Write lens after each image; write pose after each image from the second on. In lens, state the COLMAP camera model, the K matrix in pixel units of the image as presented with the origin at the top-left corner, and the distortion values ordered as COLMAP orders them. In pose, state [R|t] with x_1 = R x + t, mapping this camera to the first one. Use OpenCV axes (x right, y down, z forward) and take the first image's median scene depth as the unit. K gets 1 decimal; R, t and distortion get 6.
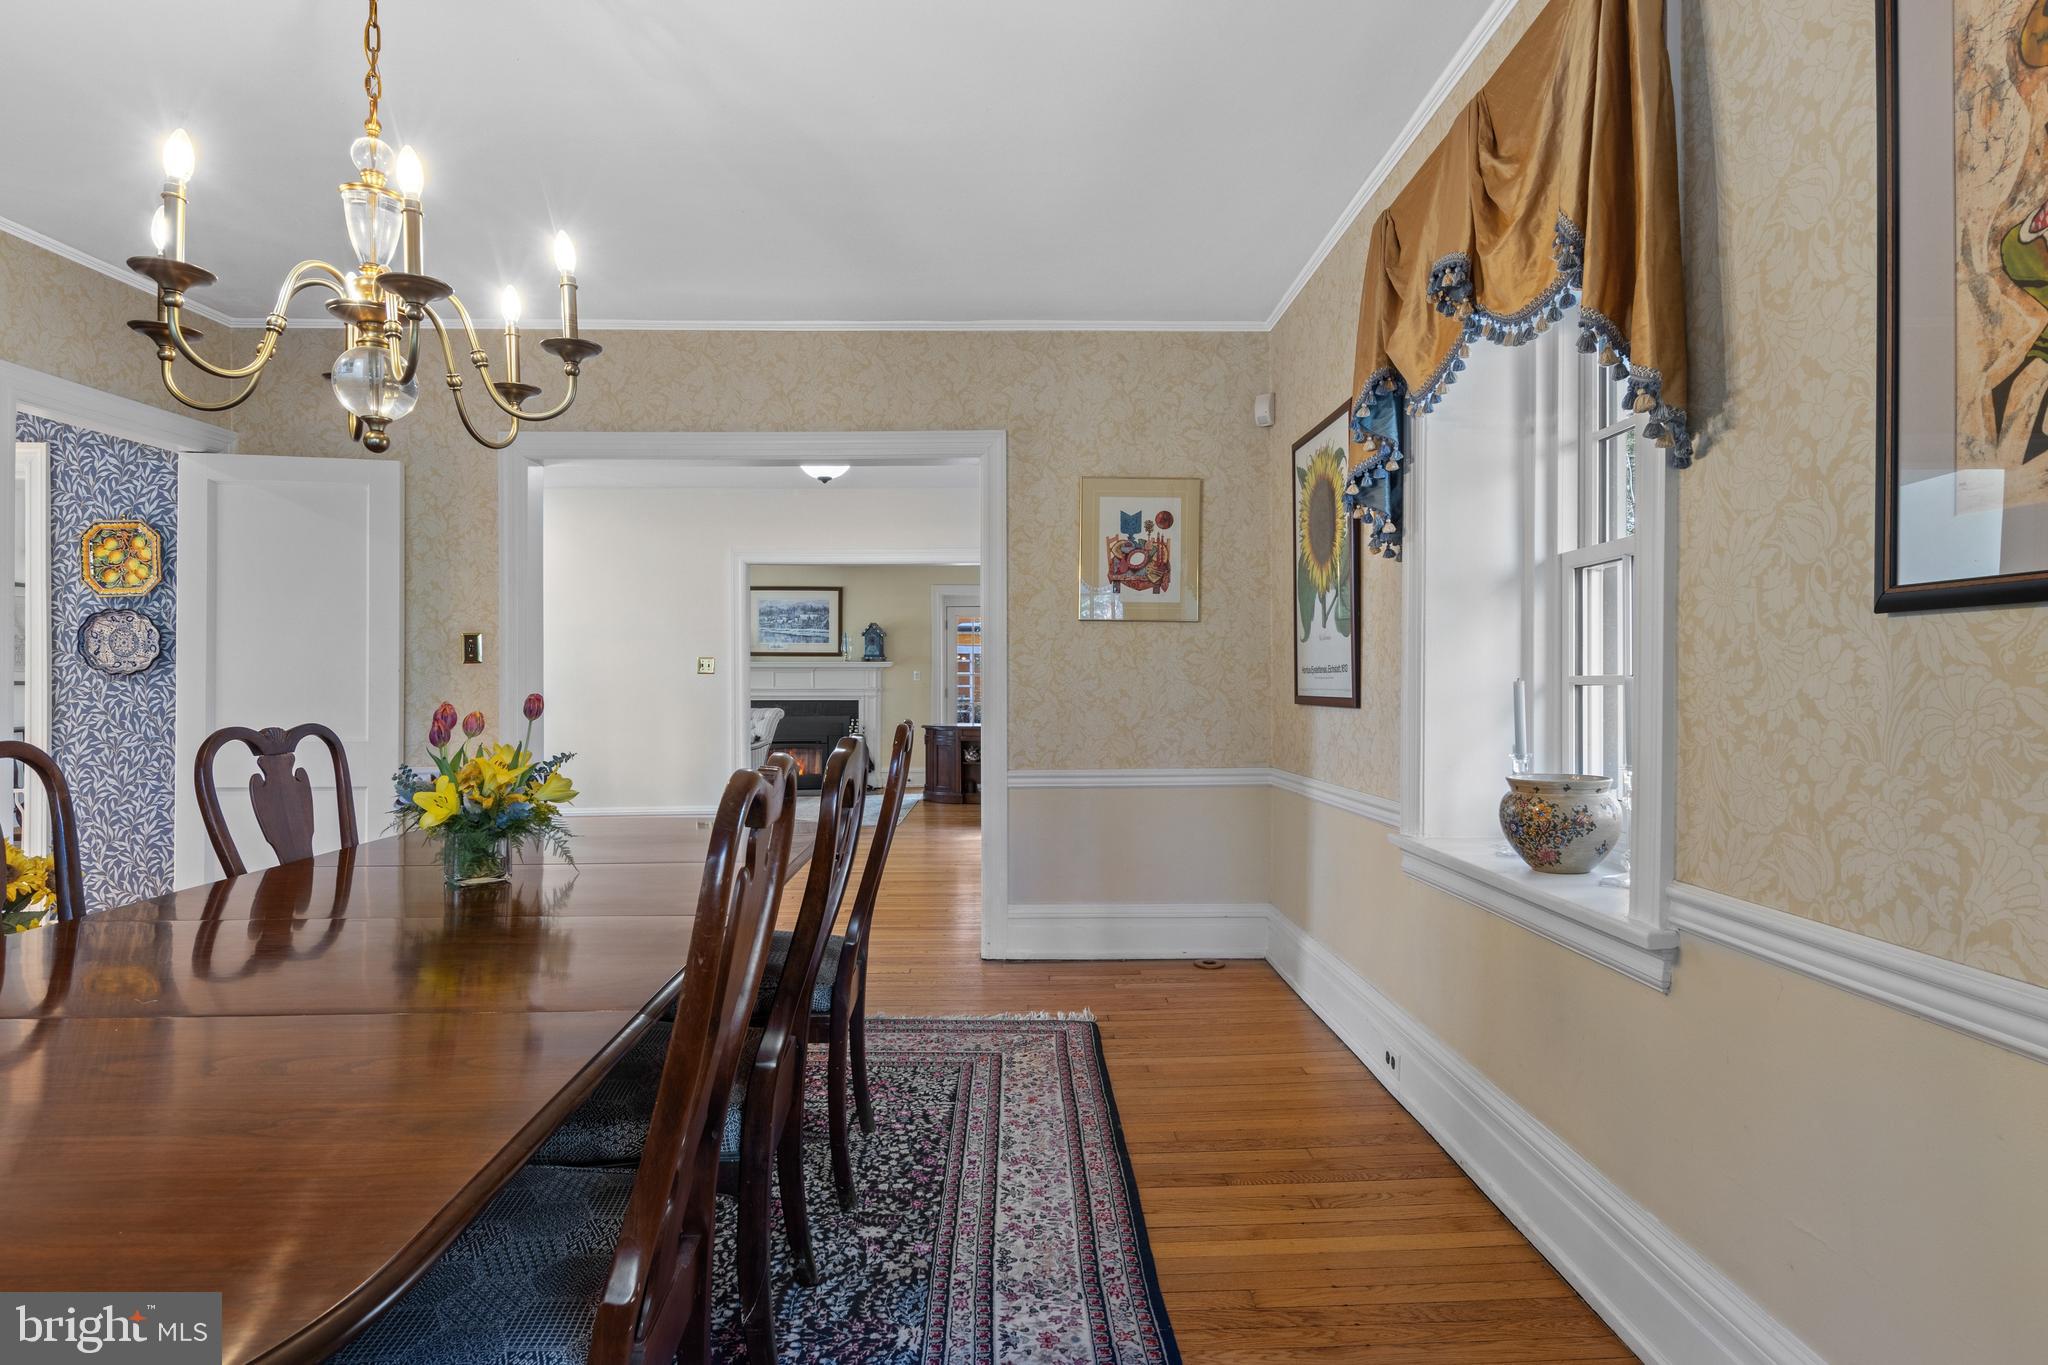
lens RADIAL K [[1048.3, 0, 1023.3], [0, 1048.3, 681.0], [0, 0, 1]] dist [0.012509, -0.003558]
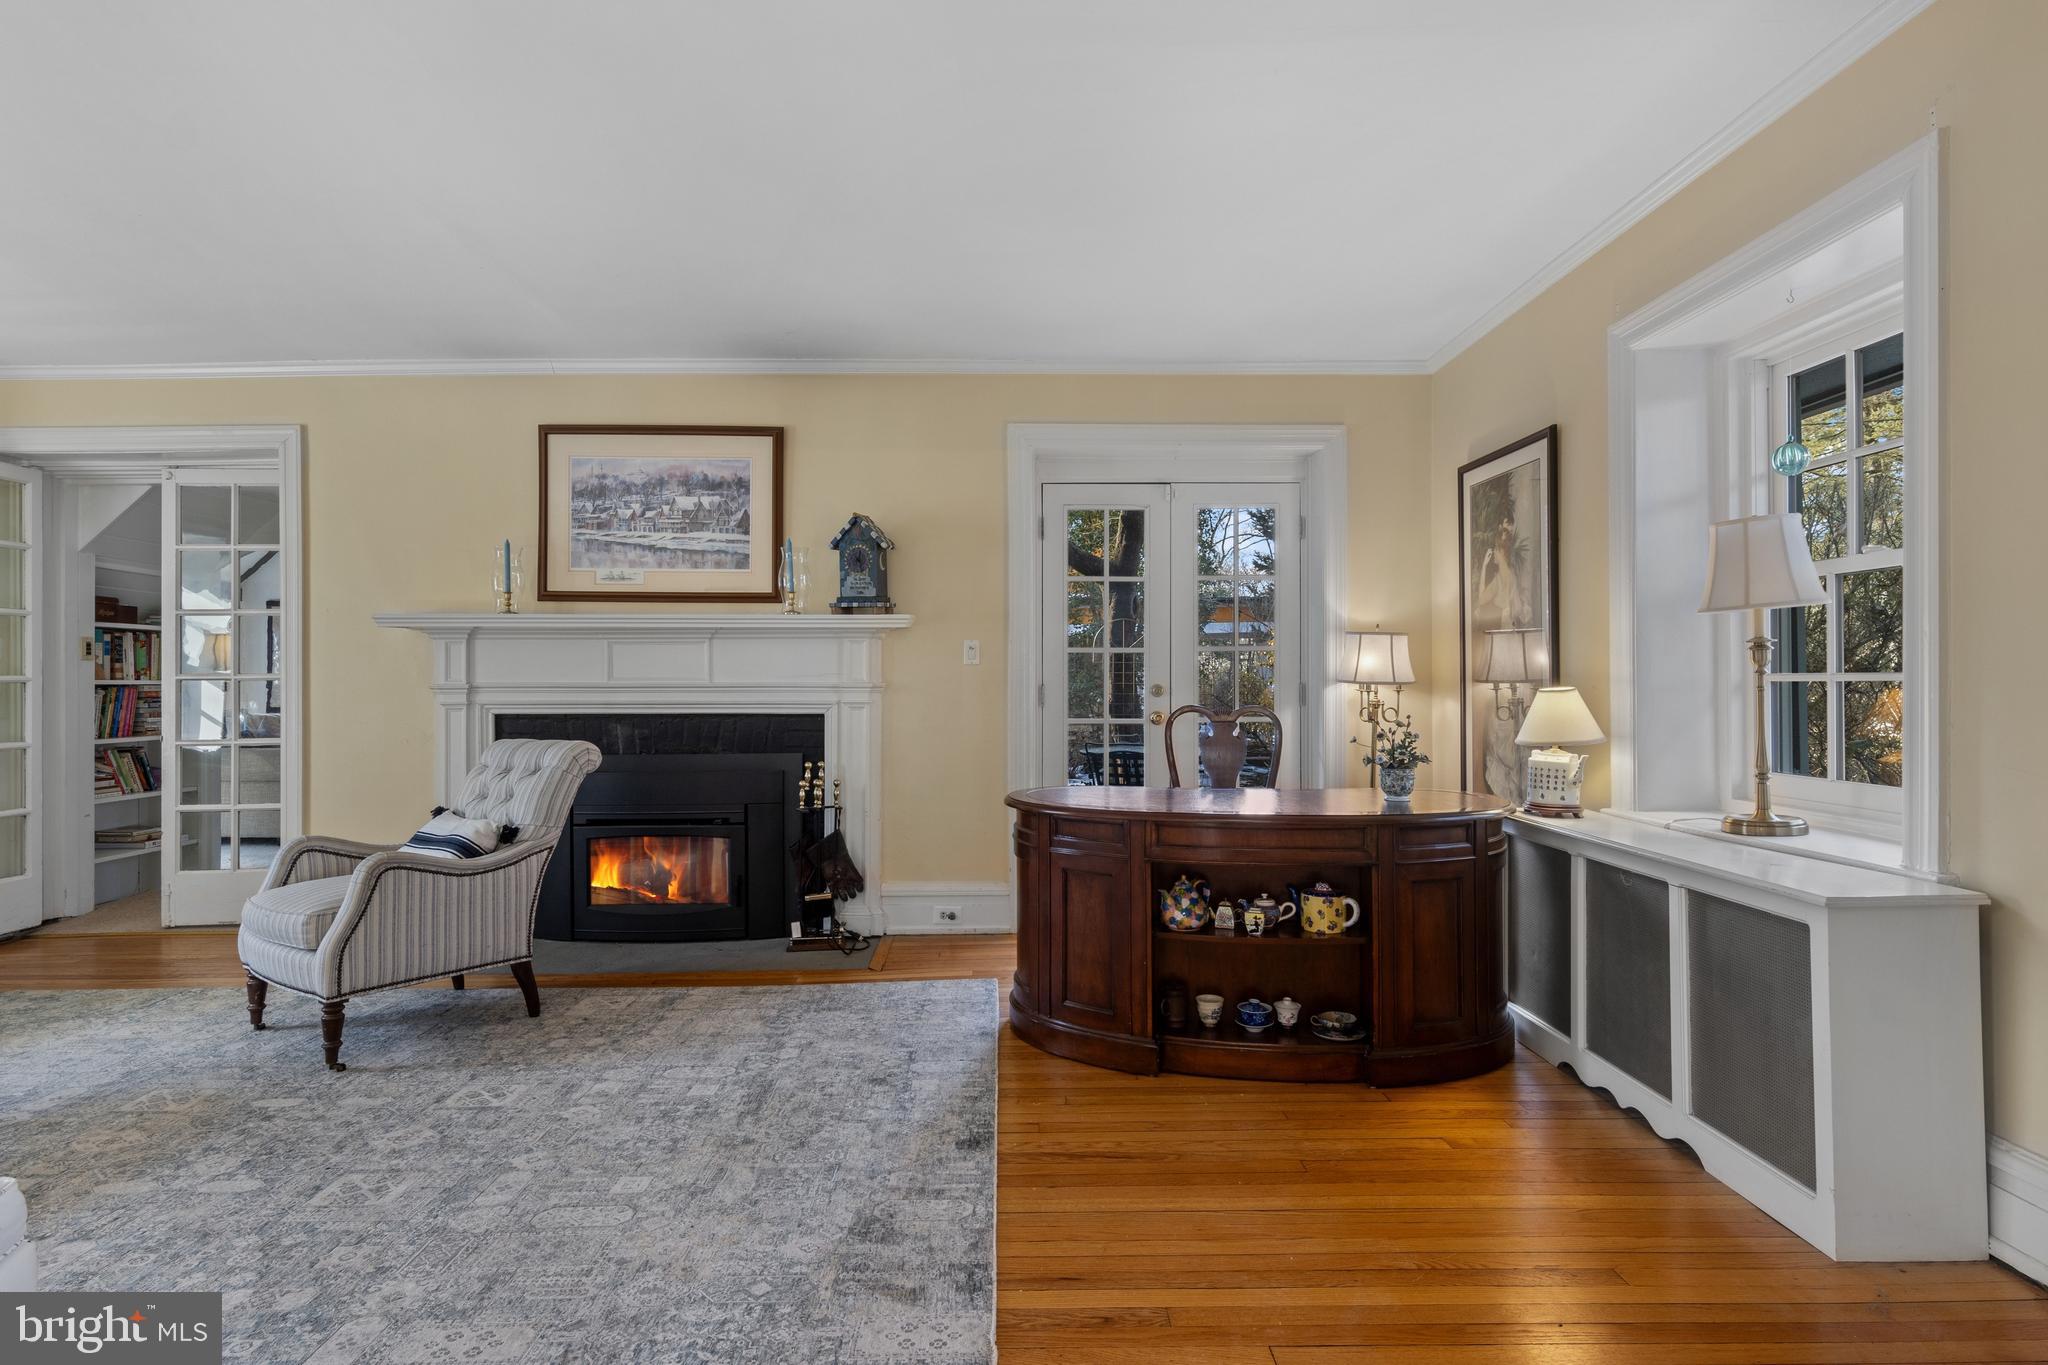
lens RADIAL K [[1048.3, 0, 1022.9], [0, 1048.3, 682.2], [0, 0, 1]] dist [0.012509, -0.003558]
pose [[0.999992, 0.001132, -0.003732, -0.080811], [-0.001121, 0.999995, 0.003020, 0.005427], [0.003735, -0.003015, 0.999988, 0.607060]]
